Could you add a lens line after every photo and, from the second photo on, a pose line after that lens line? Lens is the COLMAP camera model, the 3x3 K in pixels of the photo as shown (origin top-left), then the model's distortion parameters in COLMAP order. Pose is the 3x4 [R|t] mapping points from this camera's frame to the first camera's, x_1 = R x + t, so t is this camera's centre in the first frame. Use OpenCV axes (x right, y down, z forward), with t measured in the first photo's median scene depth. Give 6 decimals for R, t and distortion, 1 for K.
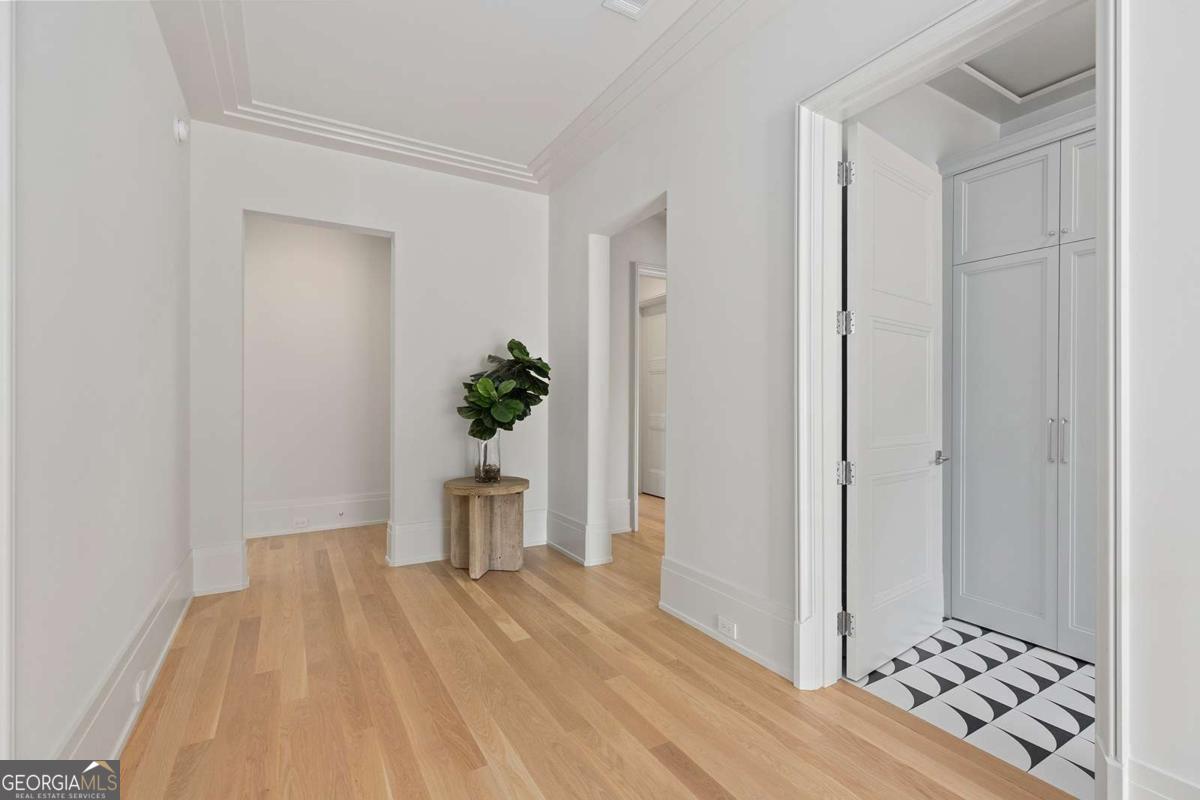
lens RADIAL K [[536.2, 0, 603.1], [0, 536.2, 397.7], [0, 0, 1]] dist [0.006686, -0.001077]
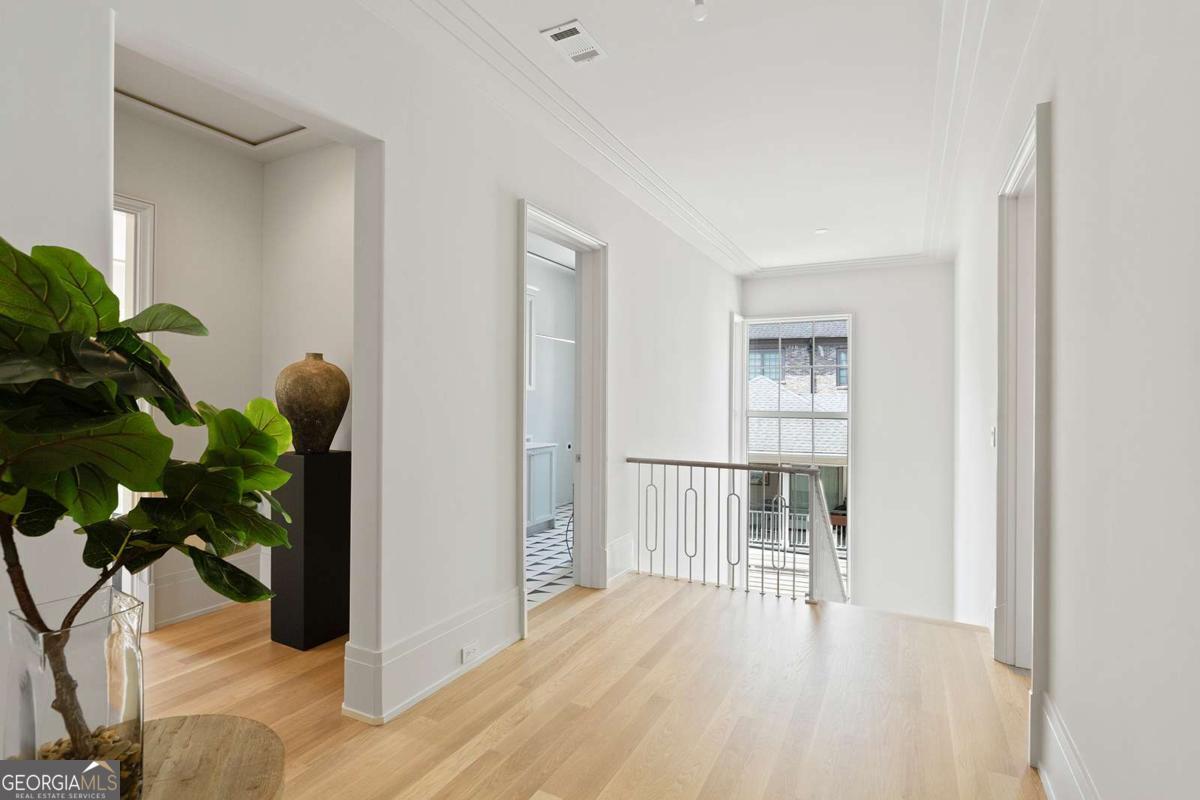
lens RADIAL K [[583.4, 0, 603.0], [0, 583.4, 398.2], [0, 0, 1]] dist [0.001253, 0.000167]
pose [[-0.524808, -0.010337, 0.851158, -0.800270], [-0.013403, 0.999903, 0.003879, -0.056477], [-0.851115, -0.009372, -0.524895, 1.315662]]
